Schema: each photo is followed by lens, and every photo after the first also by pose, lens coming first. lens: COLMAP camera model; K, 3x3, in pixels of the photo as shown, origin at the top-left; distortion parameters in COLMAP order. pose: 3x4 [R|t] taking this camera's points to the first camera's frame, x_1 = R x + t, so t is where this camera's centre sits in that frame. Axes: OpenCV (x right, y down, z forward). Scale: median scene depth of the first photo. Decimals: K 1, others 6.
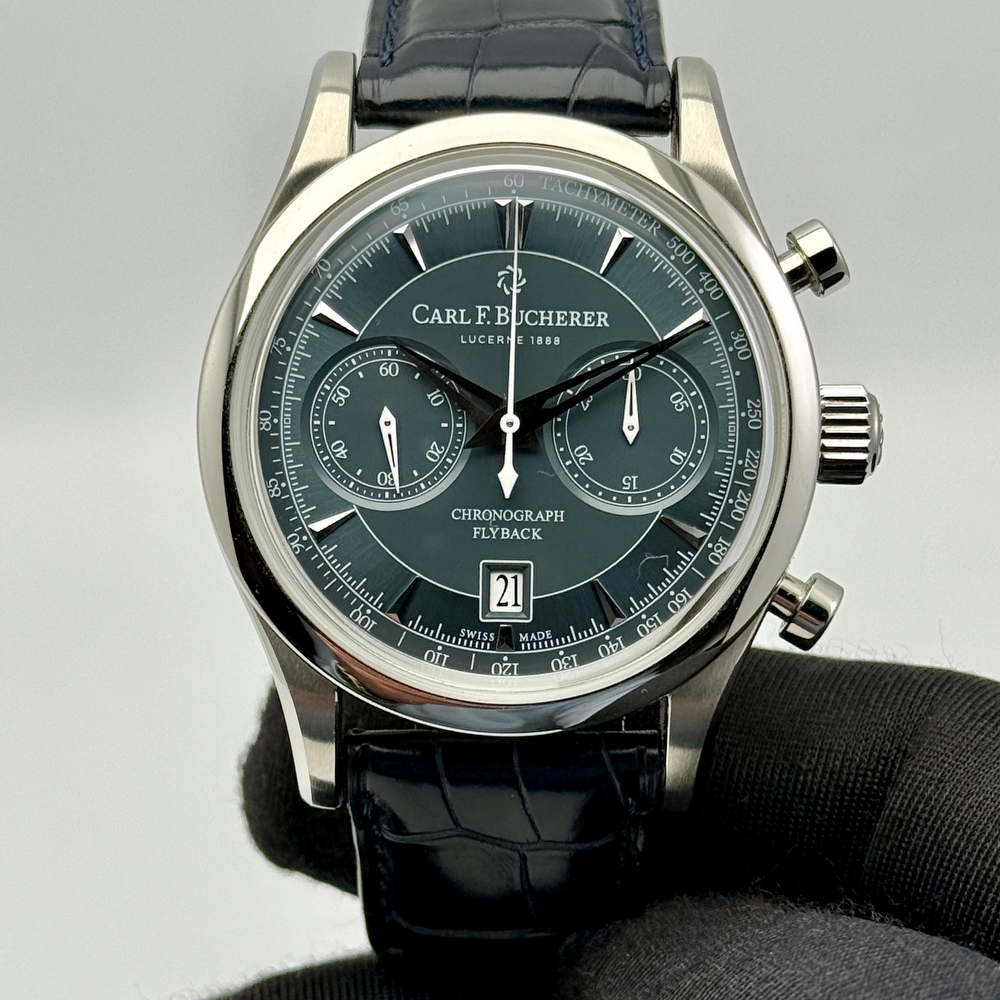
lens RADIAL K [[3036.8, 0, 500.0], [0, 3036.8, 500.0], [0, 0, 1]] dist [0.441163, -0.030595]
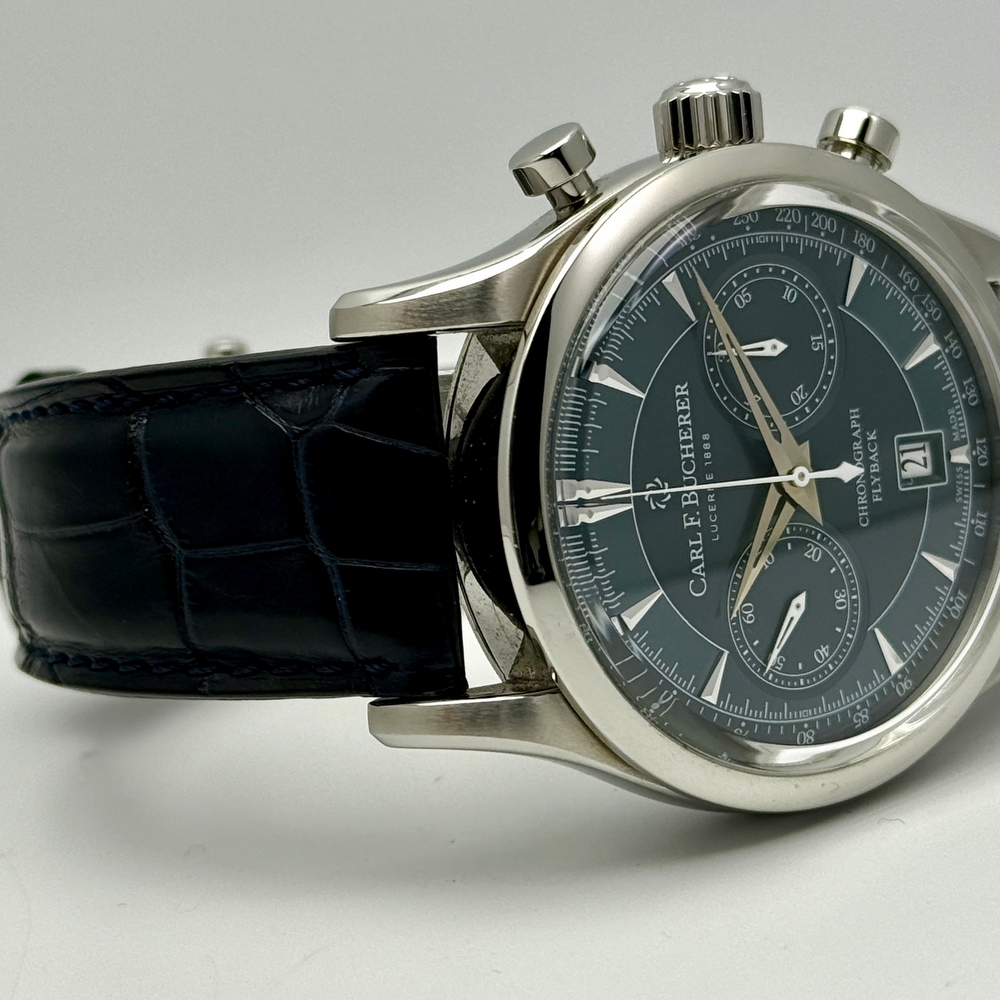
lens RADIAL K [[3036.8, 0, 500.0], [0, 3036.8, 500.0], [0, 0, 1]] dist [0.441163, -0.030595]
pose [[-0.109243, -0.992466, -0.055465, 0.057580], [0.817642, -0.121451, 0.562771, -0.623257], [-0.565267, 0.016128, 0.824750, 0.276984]]
